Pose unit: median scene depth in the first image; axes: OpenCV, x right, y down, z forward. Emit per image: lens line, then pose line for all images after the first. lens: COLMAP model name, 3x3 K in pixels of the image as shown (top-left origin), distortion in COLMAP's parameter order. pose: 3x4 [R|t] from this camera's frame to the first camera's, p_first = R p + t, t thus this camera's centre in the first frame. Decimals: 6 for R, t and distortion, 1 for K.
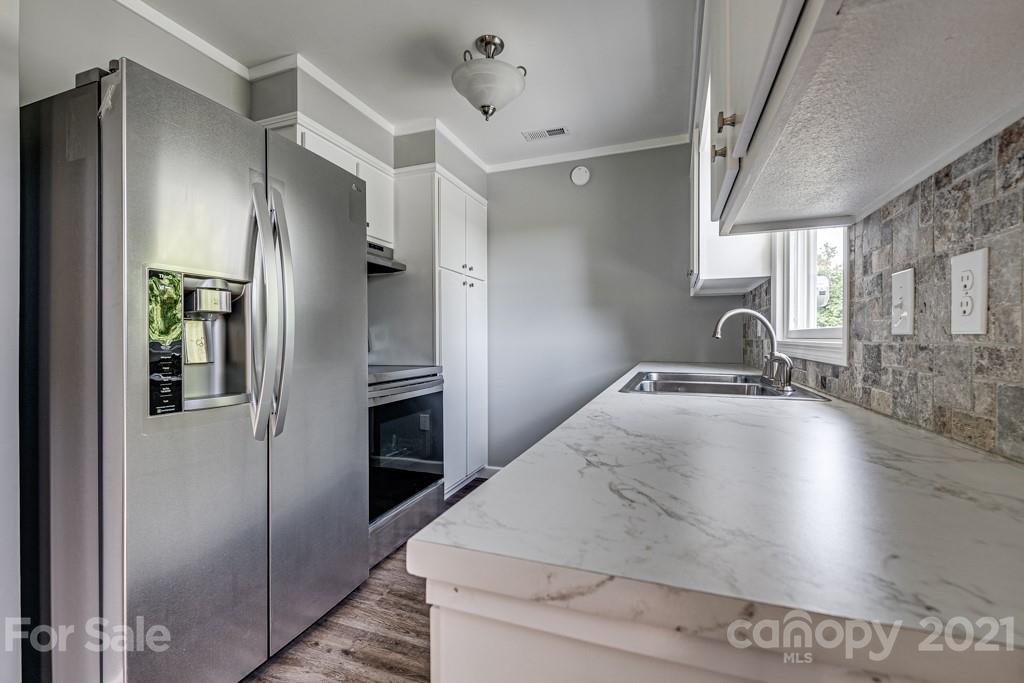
lens RADIAL K [[438.8, 0, 517.5], [0, 438.8, 338.1], [0, 0, 1]] dist [0.013071, -0.008714]
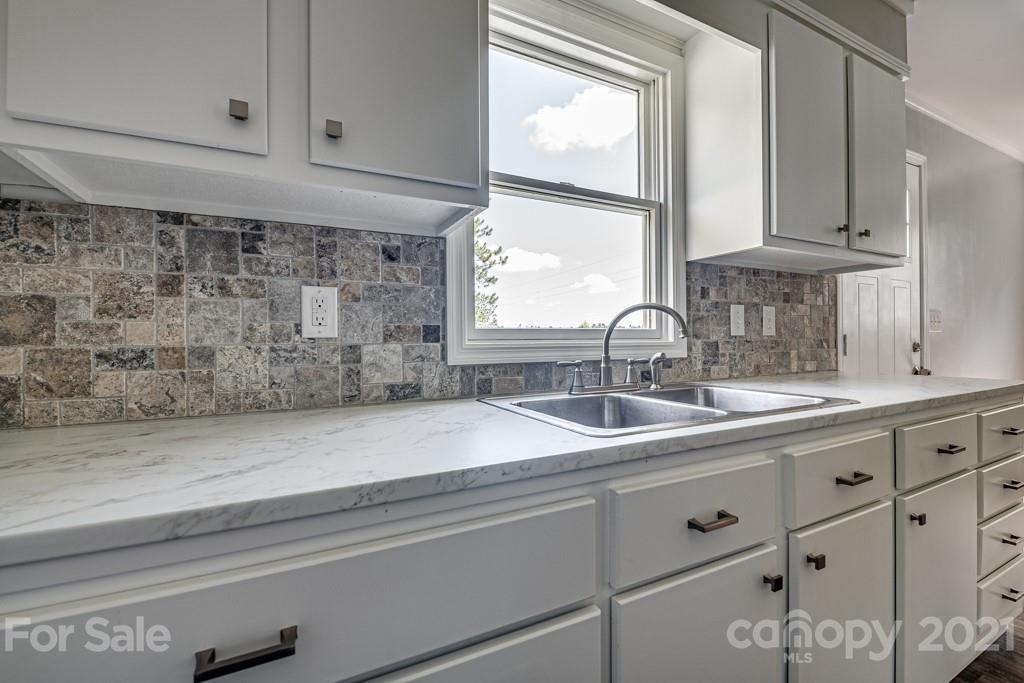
lens RADIAL K [[438.8, 0, 515.7], [0, 438.8, 340.6], [0, 0, 1]] dist [0.013071, -0.008714]
pose [[-0.731699, 0.005899, 0.681602, 0.179426], [0.009337, 0.999955, 0.001369, 0.002398], [-0.681563, 0.007366, -0.731722, 2.492775]]
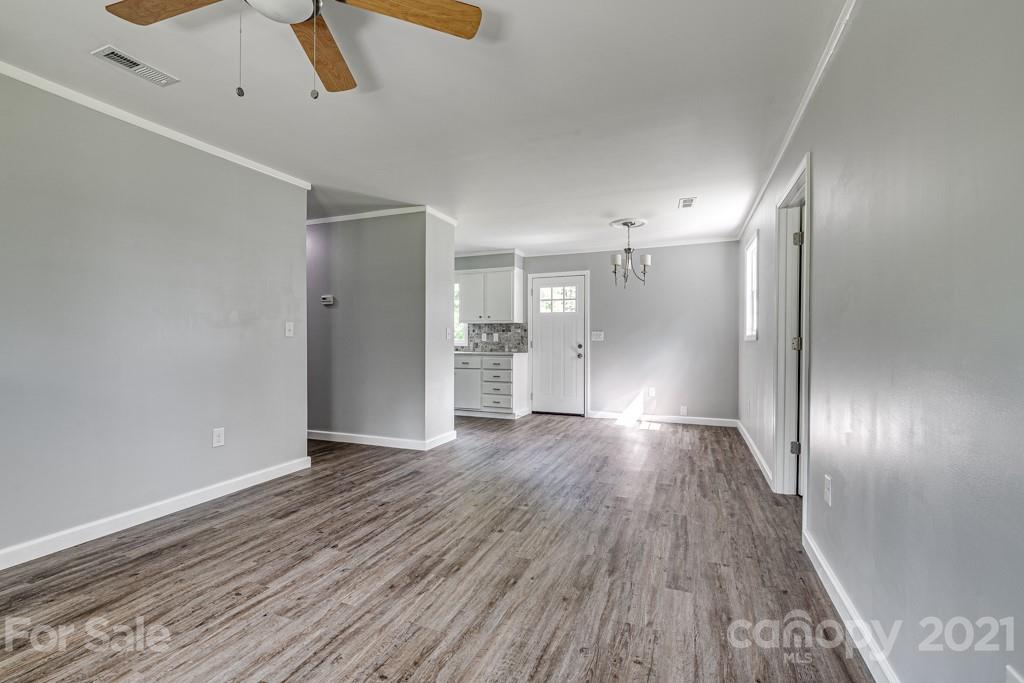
lens RADIAL K [[438.8, 0, 519.5], [0, 438.8, 343.6], [0, 0, 1]] dist [0.013071, -0.008714]
pose [[0.026683, 0.000865, 0.999644, -5.572842], [-0.003166, 0.999995, -0.000781, 0.031197], [-0.999639, -0.003144, 0.026686, 0.101795]]
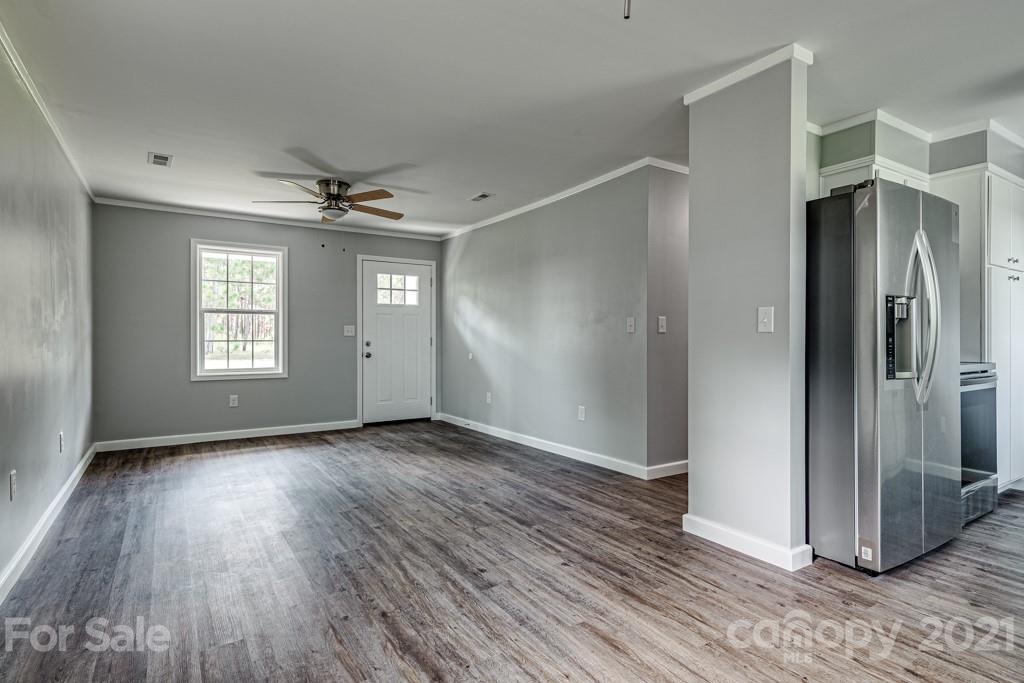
lens RADIAL K [[533.5, 0, 511.2], [0, 533.5, 338.2], [0, 0, 1]] dist [0.017773, -0.007302]
pose [[0.791635, 0.004696, -0.610977, -0.729107], [-0.000881, 0.999978, 0.006543, -0.000179], [0.610994, -0.004641, 0.791622, -1.625321]]
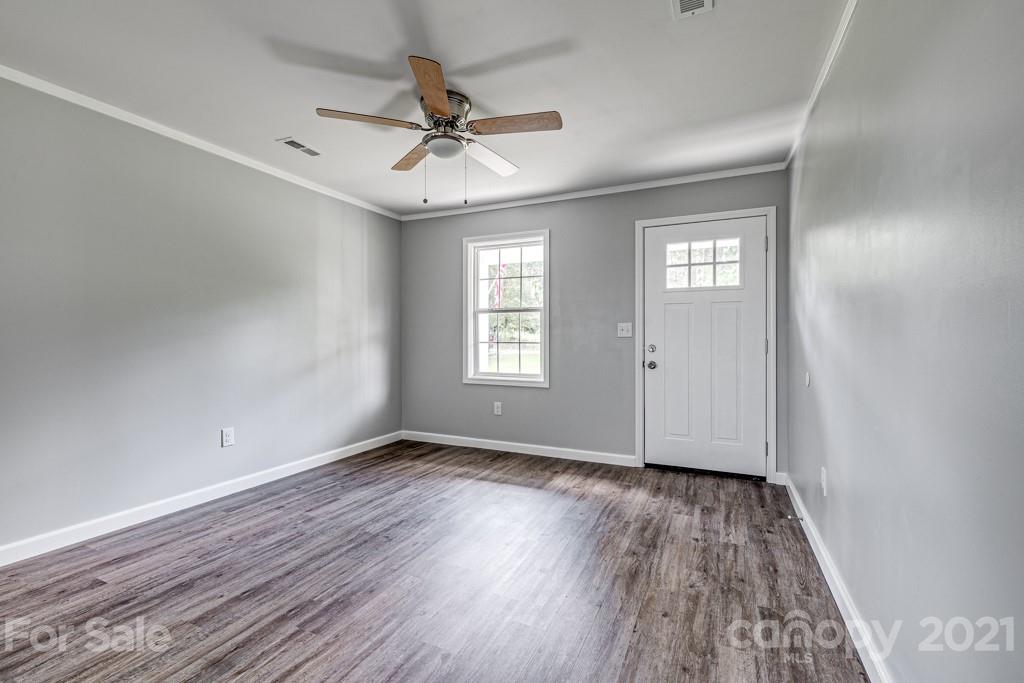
lens RADIAL K [[438.8, 0, 512.8], [0, 438.8, 339.2], [0, 0, 1]] dist [0.013071, -0.008714]
pose [[-0.094695, 0.004145, -0.995498, -2.183056], [0.004280, 0.999984, 0.003757, 0.015721], [0.995497, -0.003905, -0.094712, 1.366594]]
